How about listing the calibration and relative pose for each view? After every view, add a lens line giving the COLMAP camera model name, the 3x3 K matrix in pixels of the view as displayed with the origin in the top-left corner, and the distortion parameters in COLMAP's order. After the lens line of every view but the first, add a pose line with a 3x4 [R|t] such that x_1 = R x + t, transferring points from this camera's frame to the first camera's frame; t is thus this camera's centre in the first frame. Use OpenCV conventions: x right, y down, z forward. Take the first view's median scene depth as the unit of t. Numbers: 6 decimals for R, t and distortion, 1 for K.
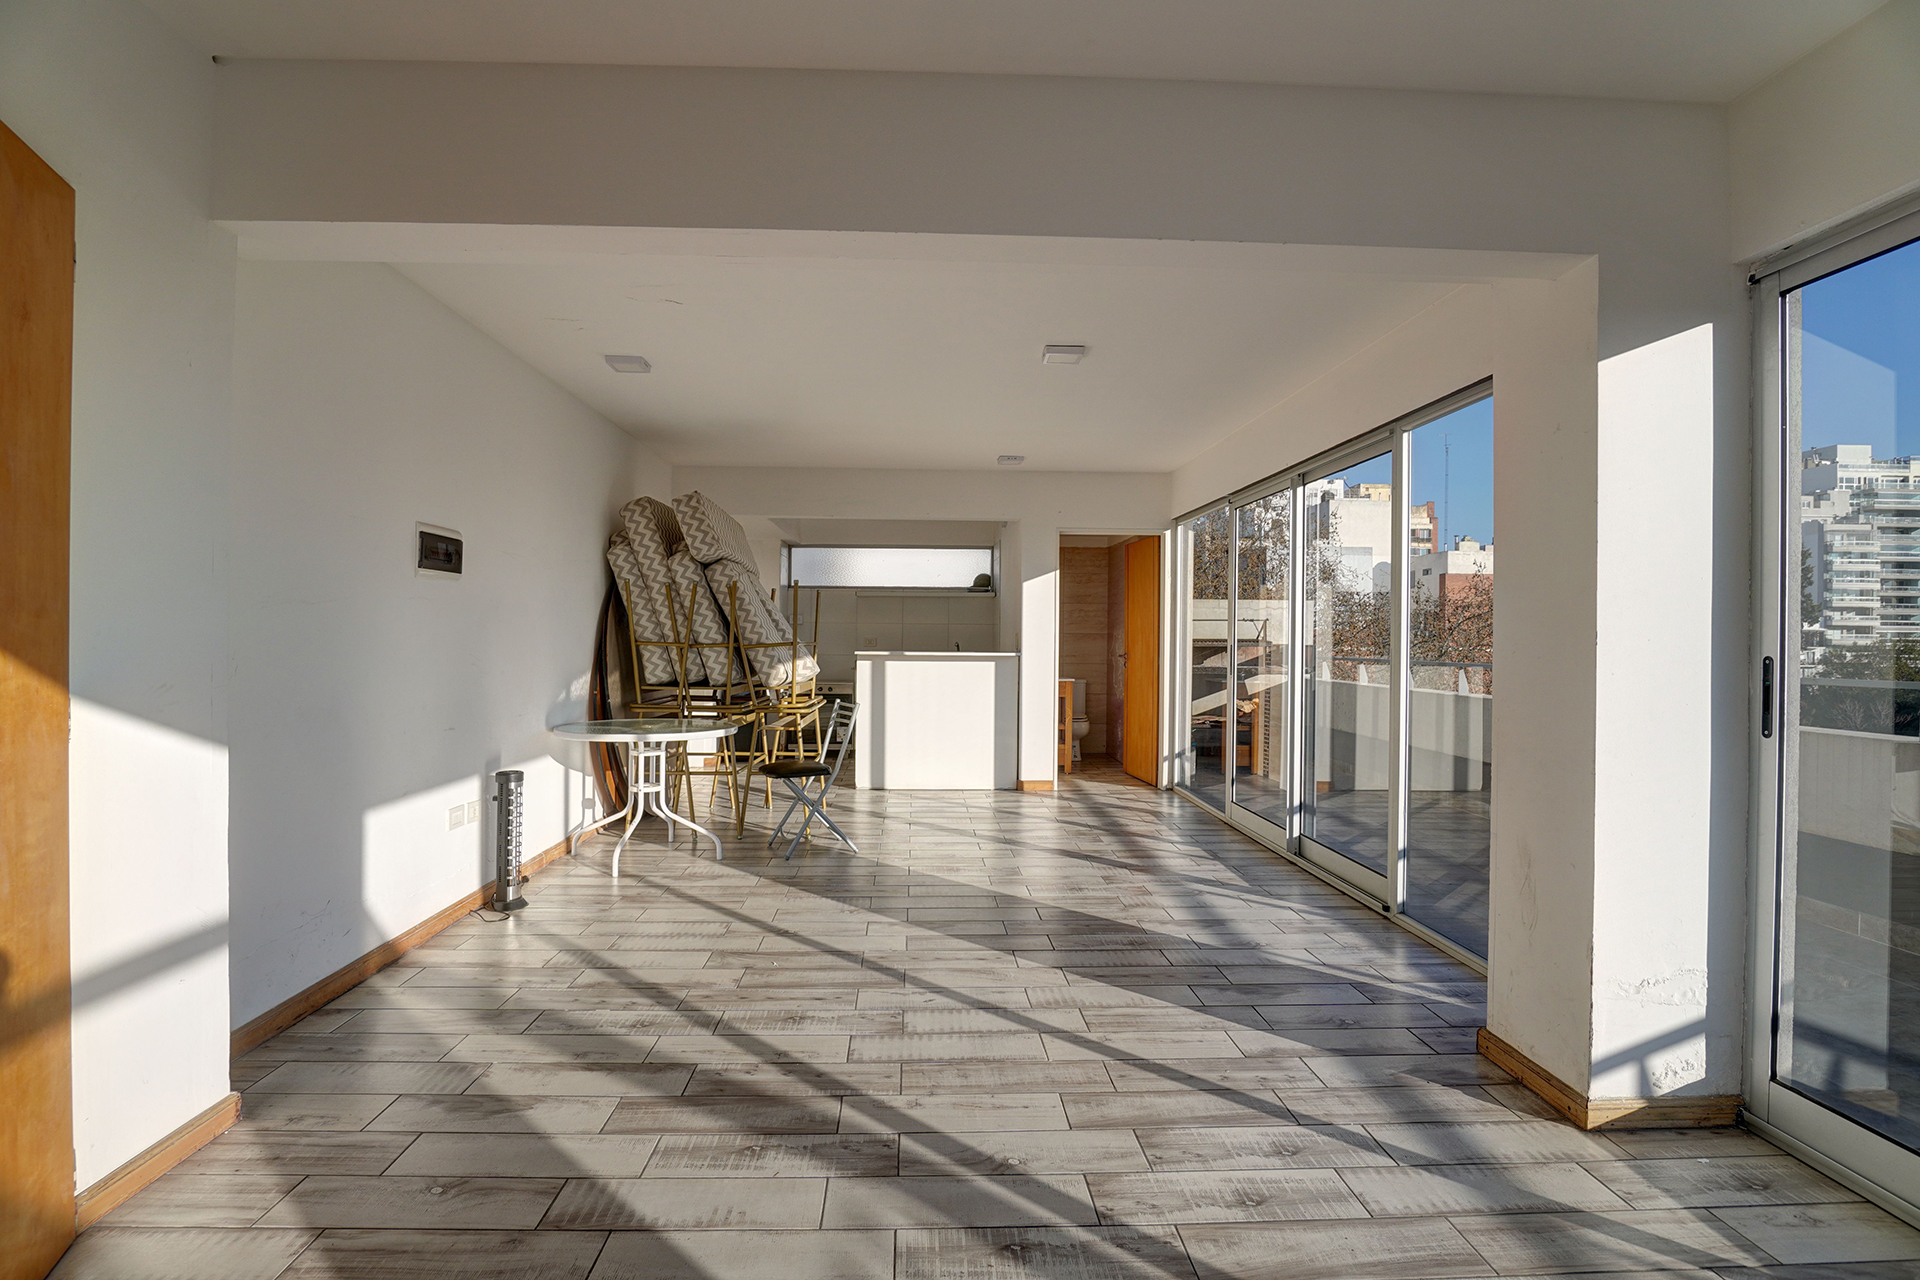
lens RADIAL K [[934.3, 0, 951.1], [0, 934.3, 634.2], [0, 0, 1]] dist [-0.024736, -0.001553]
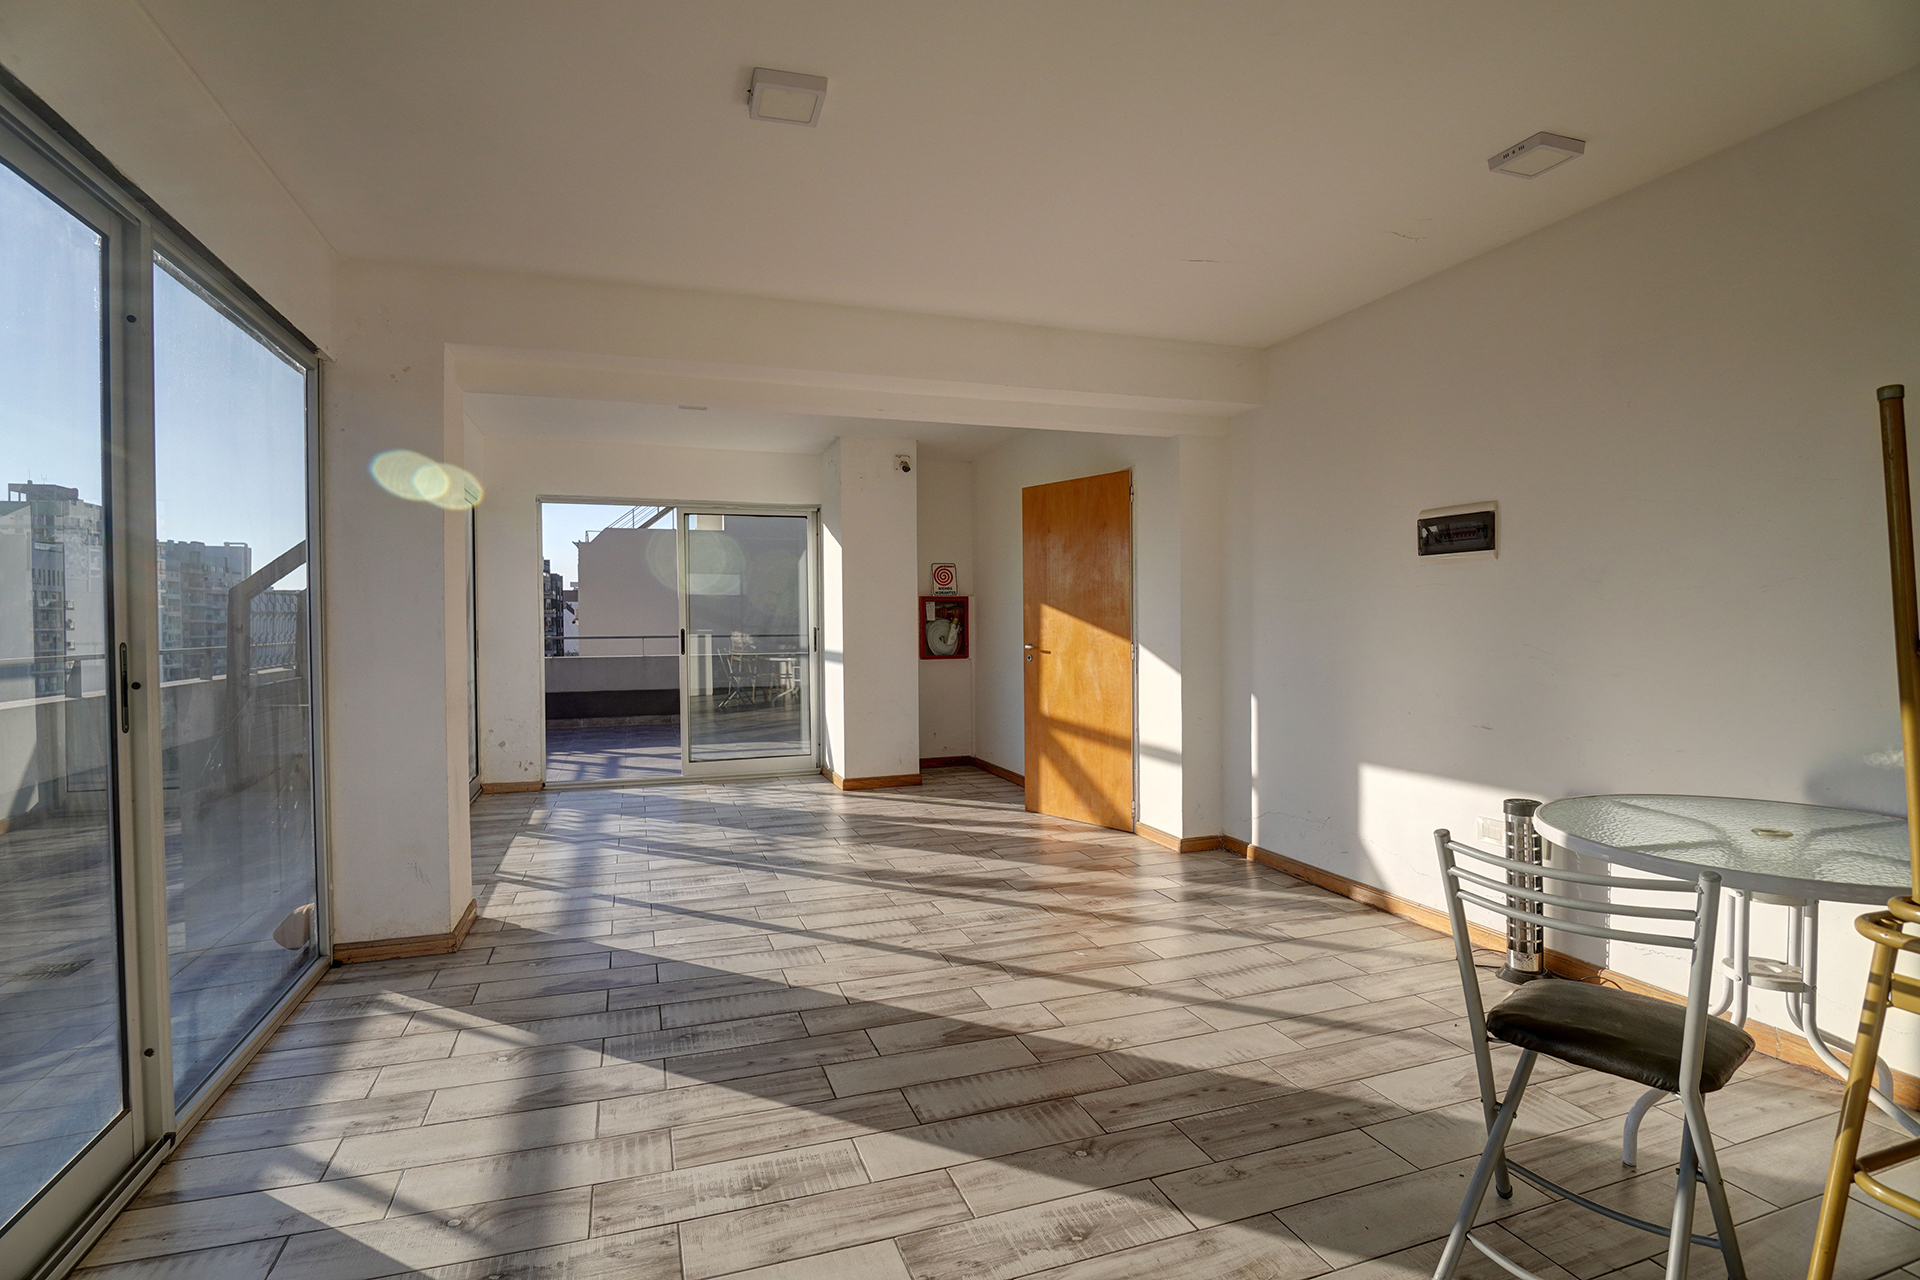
lens RADIAL K [[934.3, 0, 952.0], [0, 934.3, 635.2], [0, 0, 1]] dist [-0.024736, -0.001553]
pose [[-0.957772, 0.003549, -0.287508, 0.191248], [0.000954, 0.999958, 0.009167, 0.004894], [0.287529, 0.008506, -0.957734, 1.609504]]
